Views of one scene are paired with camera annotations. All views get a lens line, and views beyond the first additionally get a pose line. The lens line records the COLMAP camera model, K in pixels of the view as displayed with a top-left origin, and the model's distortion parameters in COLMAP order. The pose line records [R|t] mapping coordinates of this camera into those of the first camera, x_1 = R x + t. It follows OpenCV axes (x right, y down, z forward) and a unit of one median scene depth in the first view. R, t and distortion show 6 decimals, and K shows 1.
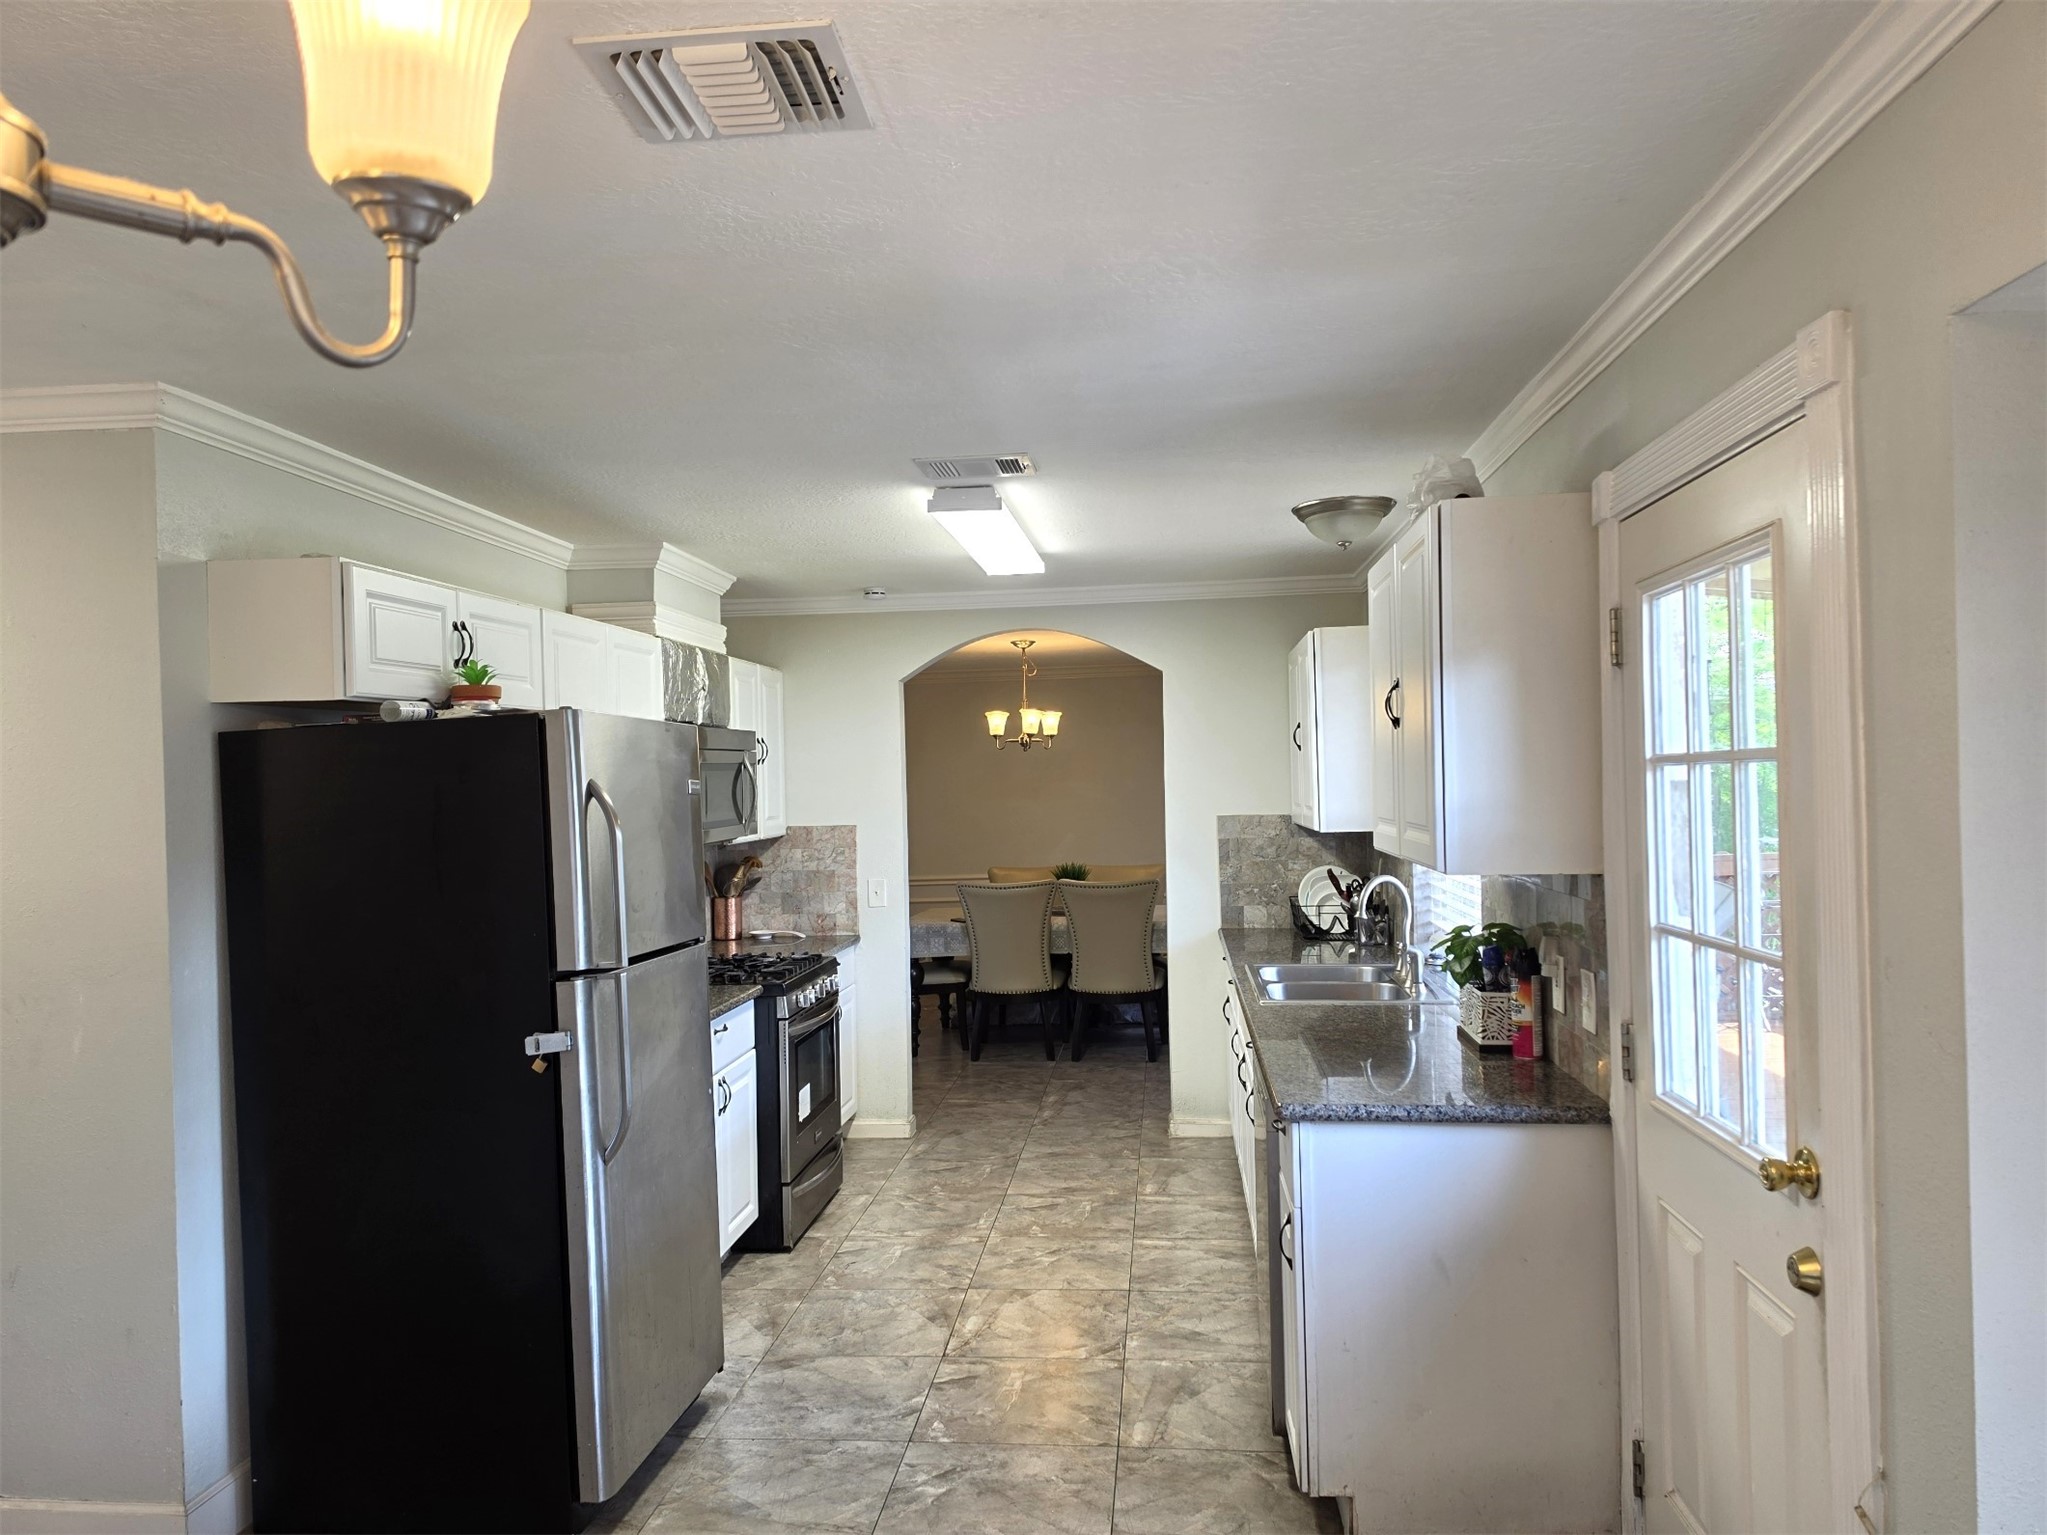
lens RADIAL K [[1403.7, 0, 1012.2], [0, 1403.7, 762.9], [0, 0, 1]] dist [0.079457, -0.016980]
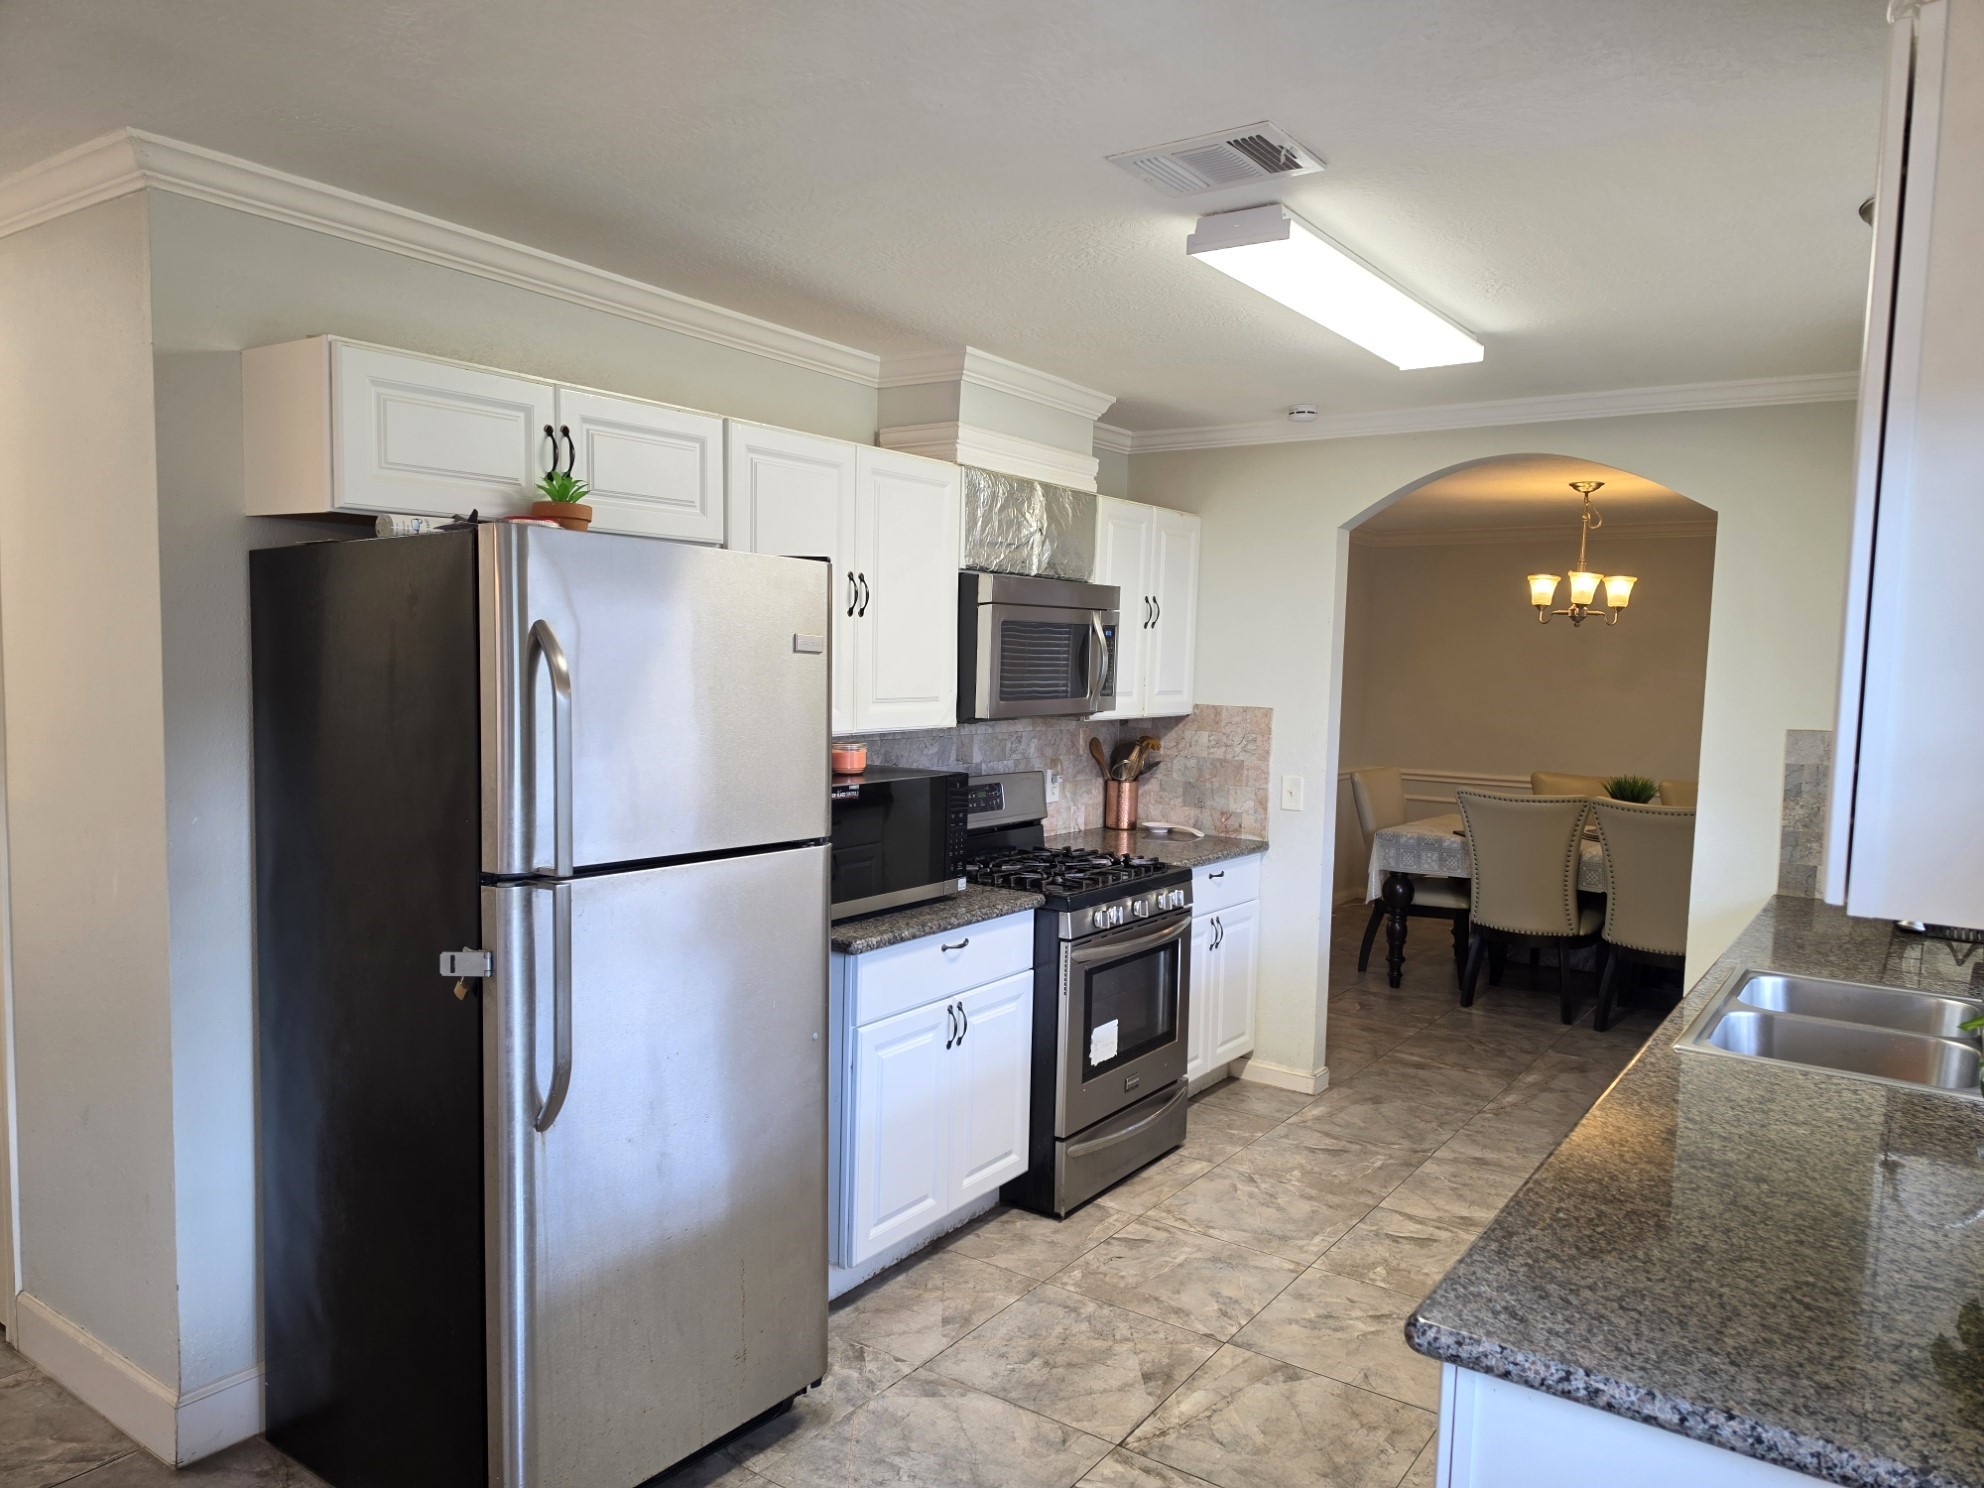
lens RADIAL K [[1360.5, 0, 999.2], [0, 1360.5, 749.0], [0, 0, 1]] dist [0.079457, -0.016980]
pose [[0.878322, 0.080634, -0.471219, 0.150874], [-0.041068, 0.994756, 0.093673, 0.000631], [0.476301, -0.062923, 0.877028, 0.279183]]
